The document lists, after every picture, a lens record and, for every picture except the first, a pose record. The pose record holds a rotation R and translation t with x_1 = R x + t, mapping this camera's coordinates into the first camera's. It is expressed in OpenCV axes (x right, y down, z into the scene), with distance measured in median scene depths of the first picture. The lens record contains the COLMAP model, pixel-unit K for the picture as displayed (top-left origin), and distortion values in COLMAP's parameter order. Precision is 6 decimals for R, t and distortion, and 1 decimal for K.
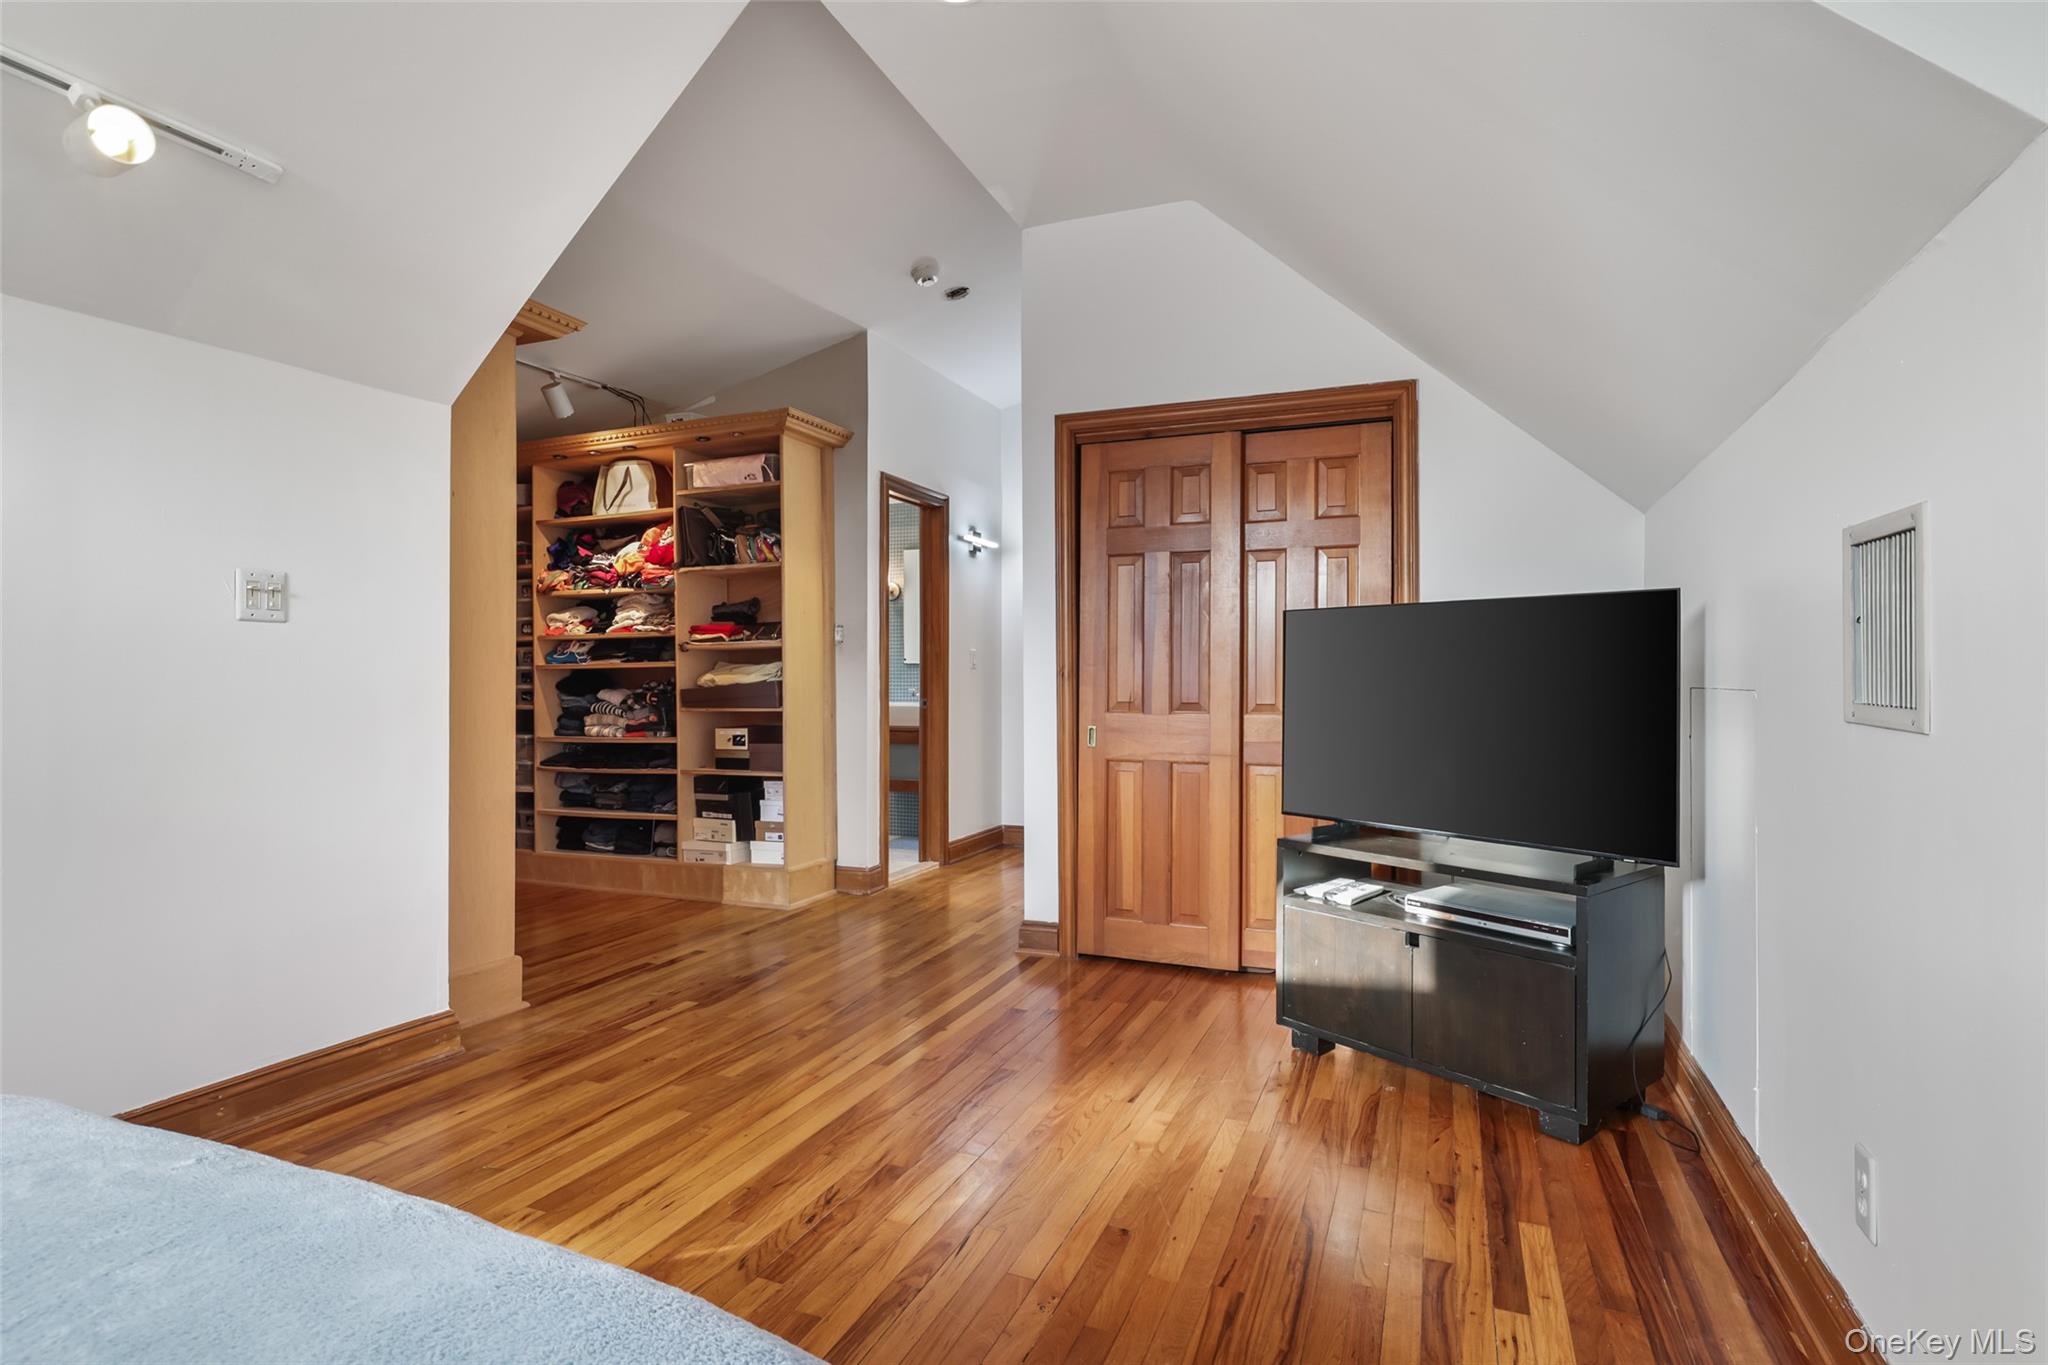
lens RADIAL K [[1047.9, 0, 1017.0], [0, 1047.9, 680.2], [0, 0, 1]] dist [0.001121, 0.000551]
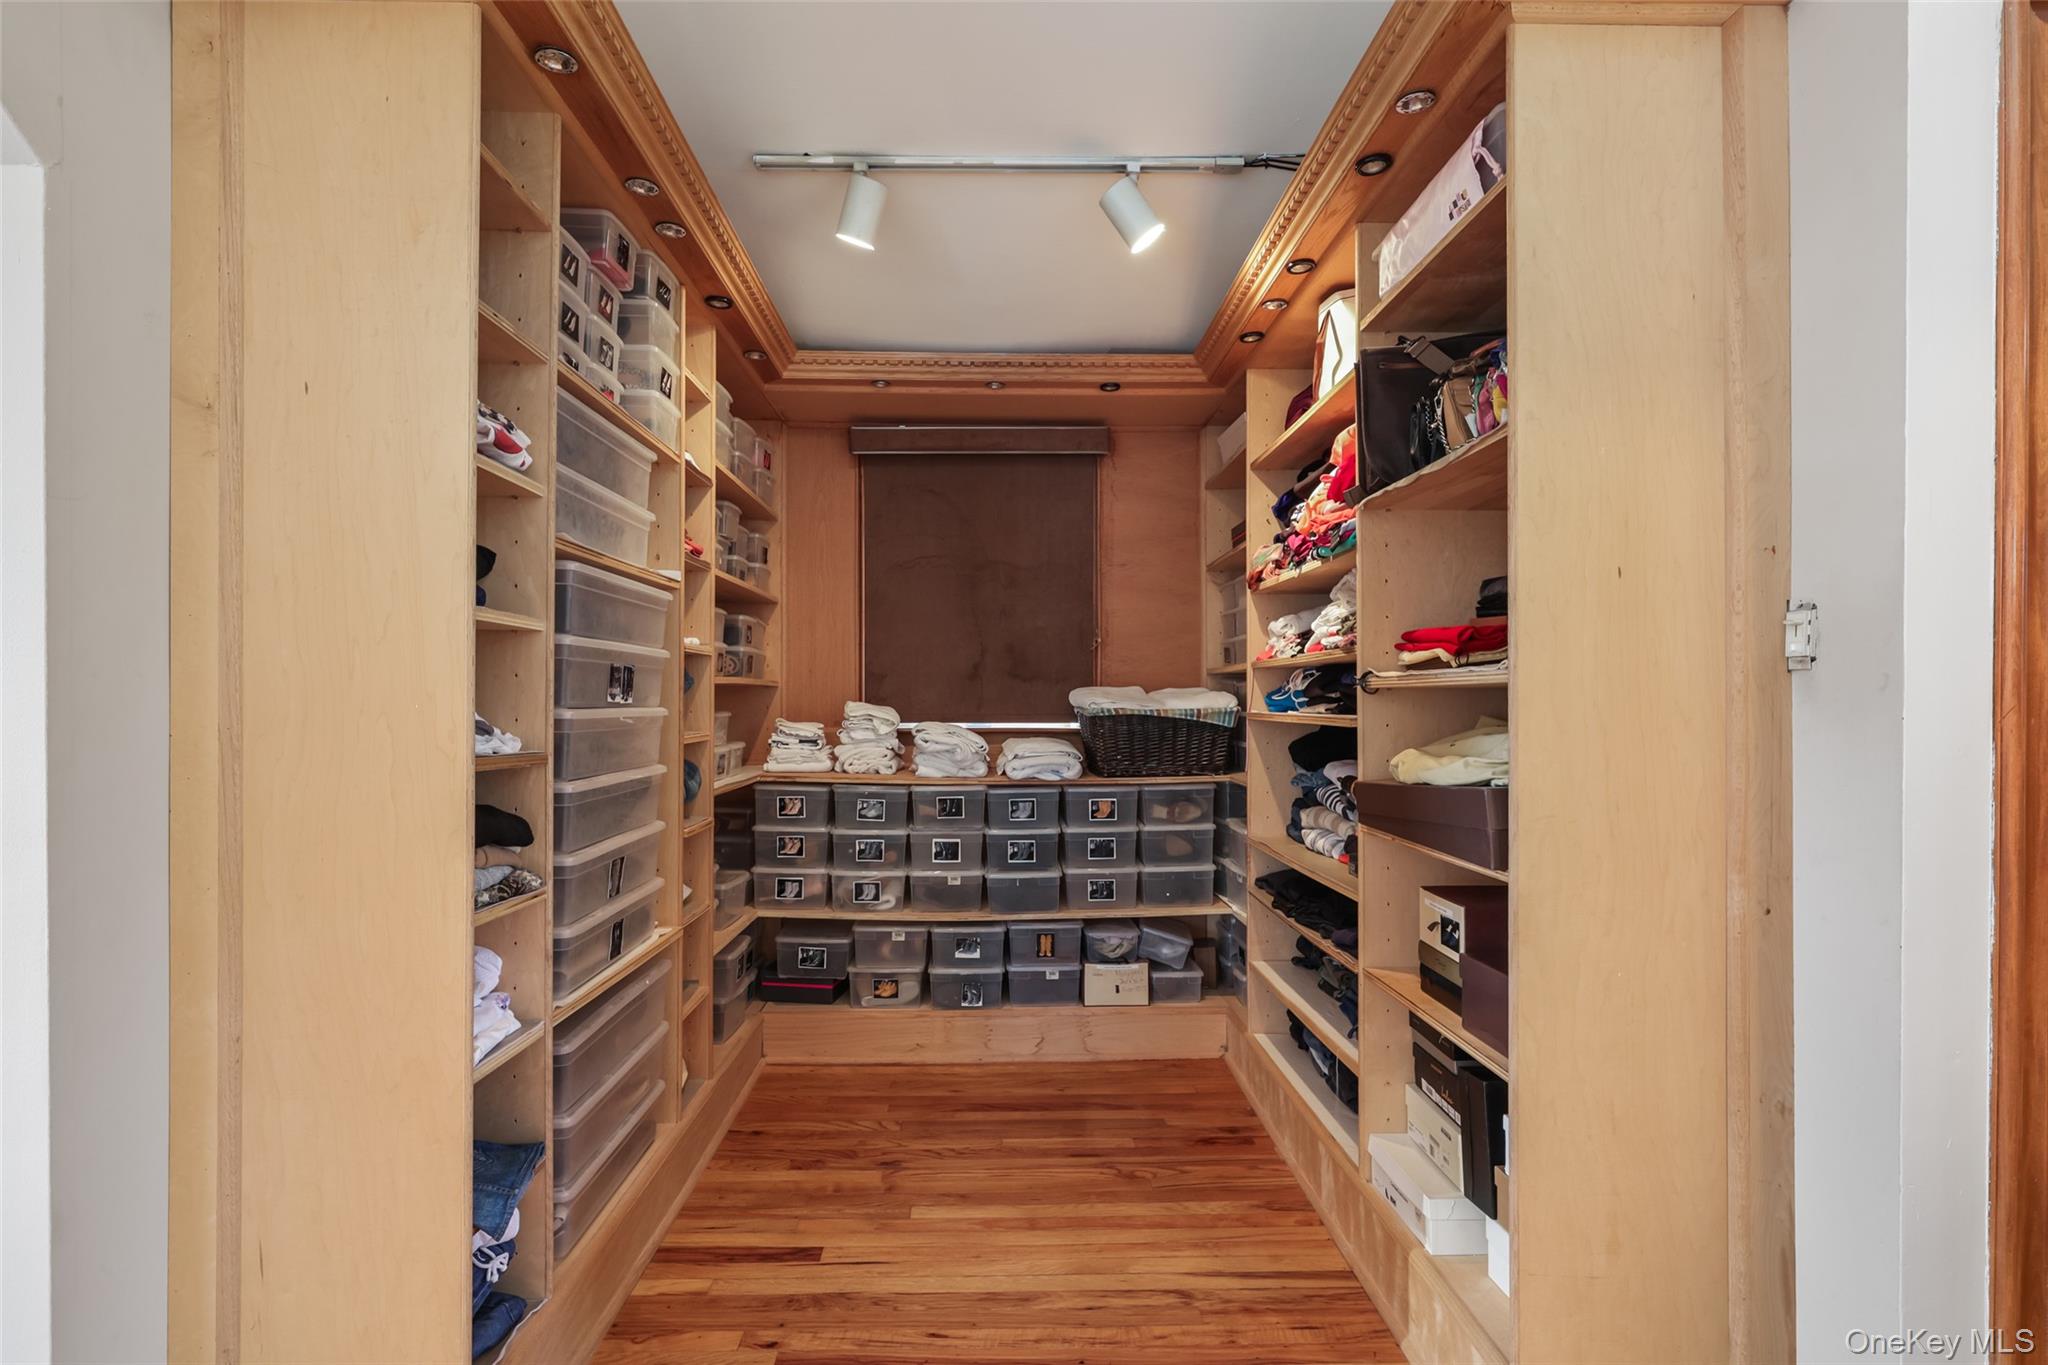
lens RADIAL K [[988.9, 0, 1028.4], [0, 988.9, 692.7], [0, 0, 1]] dist [0.002313, 0.001485]
pose [[0.403212, 0.007463, -0.915076, -0.004871], [-0.004253, 0.999971, 0.006281, -0.029431], [0.915097, 0.001359, 0.403232, 0.706937]]
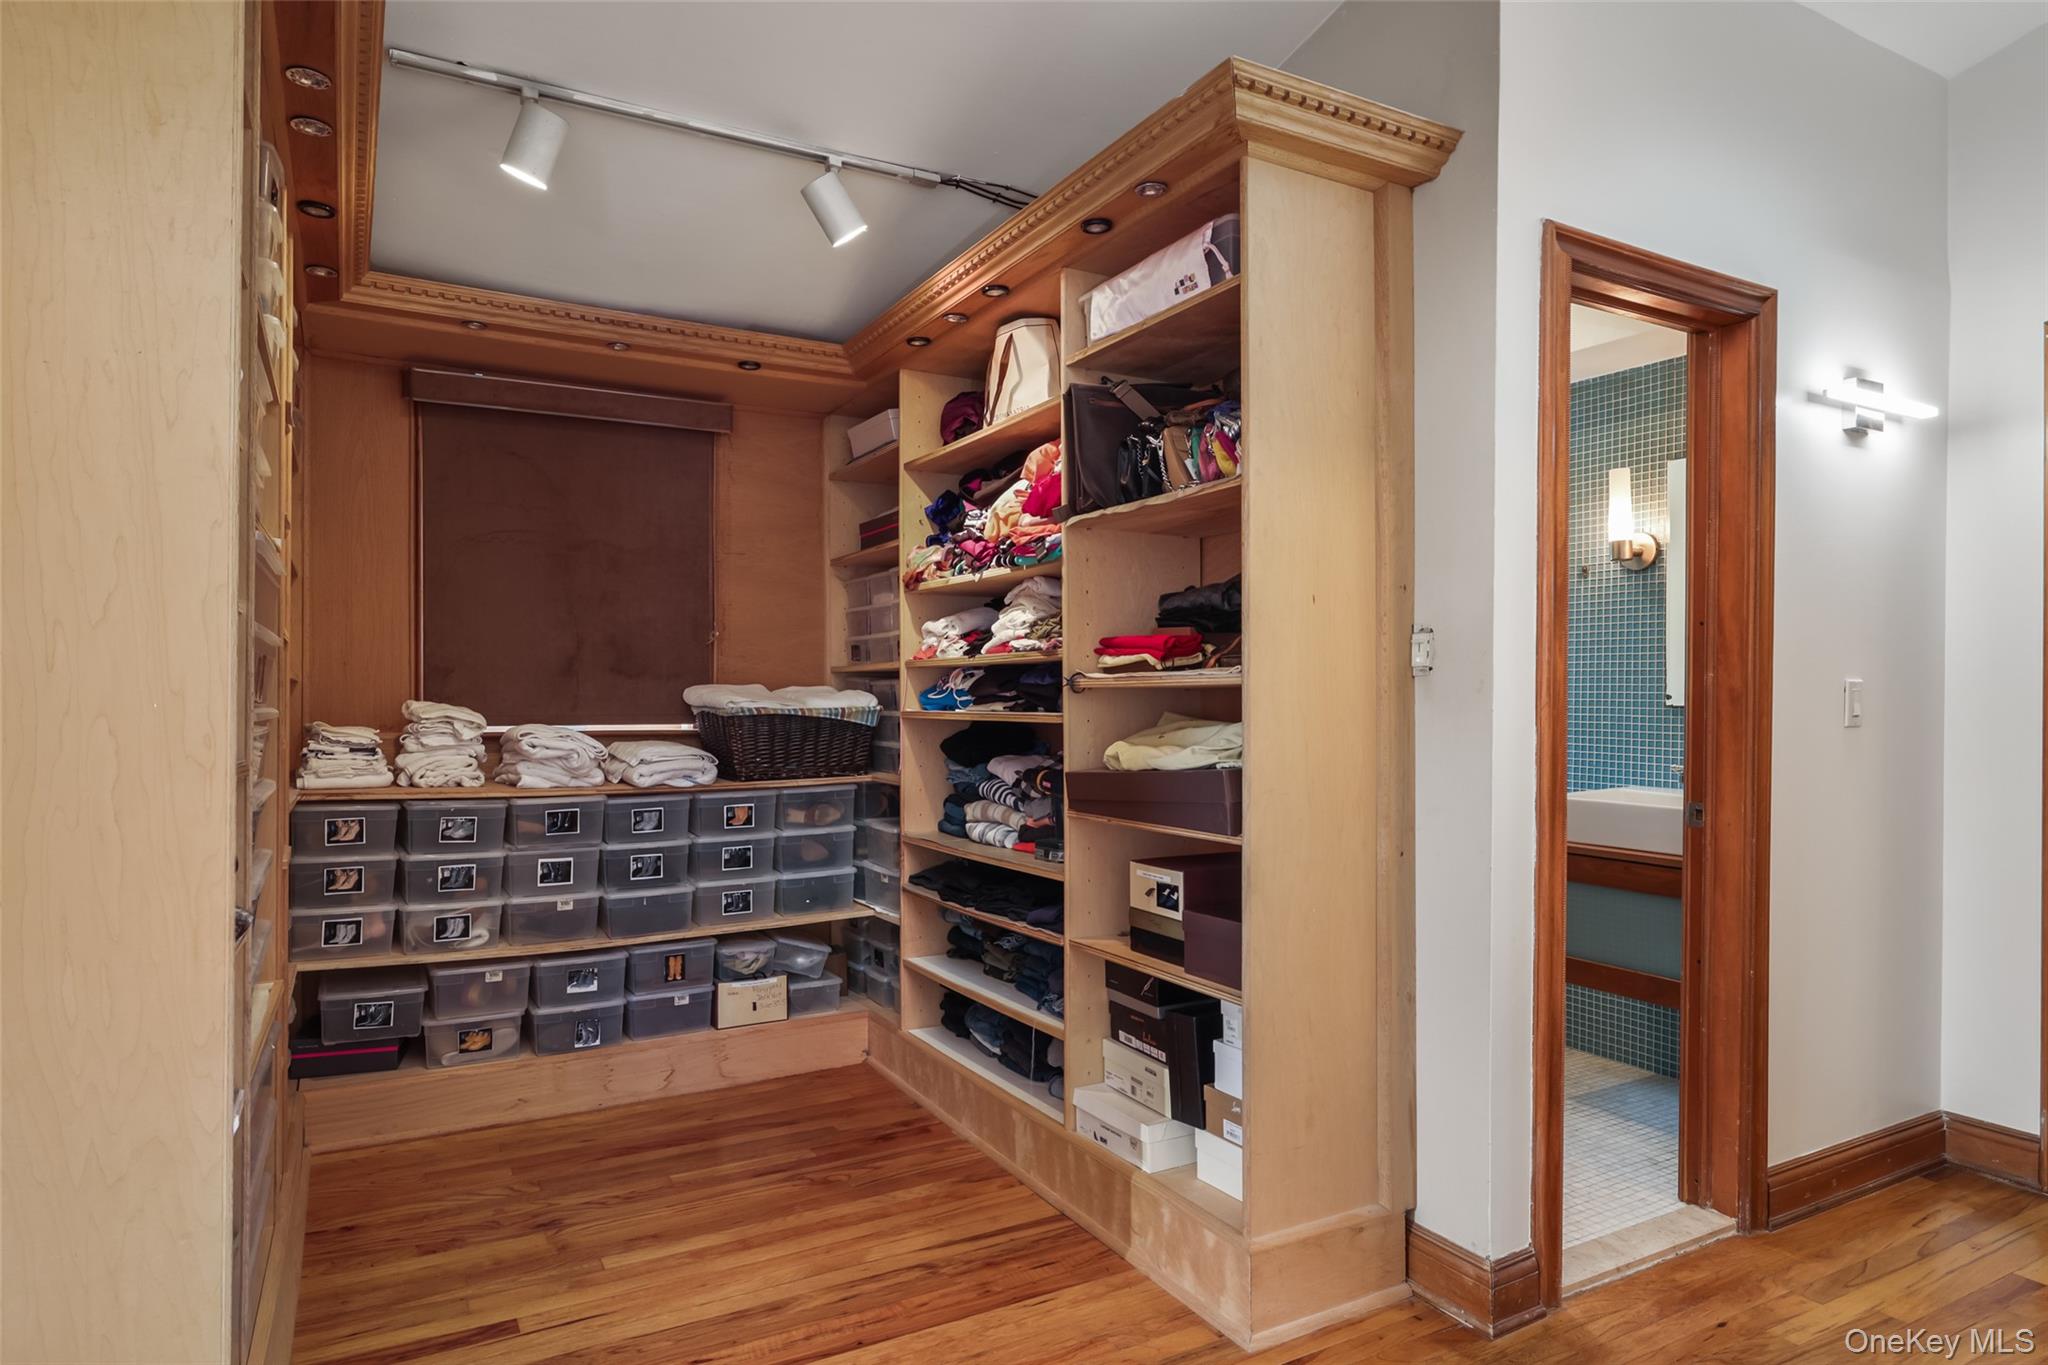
lens RADIAL K [[1098.0, 0, 1006.2], [0, 1098.0, 689.7], [0, 0, 1]] dist [0.003622, 0.003215]
pose [[0.759313, 0.008176, -0.650674, -0.017470], [-0.009147, 0.999956, 0.001890, -0.029064], [0.650661, 0.004517, 0.759355, 0.597384]]
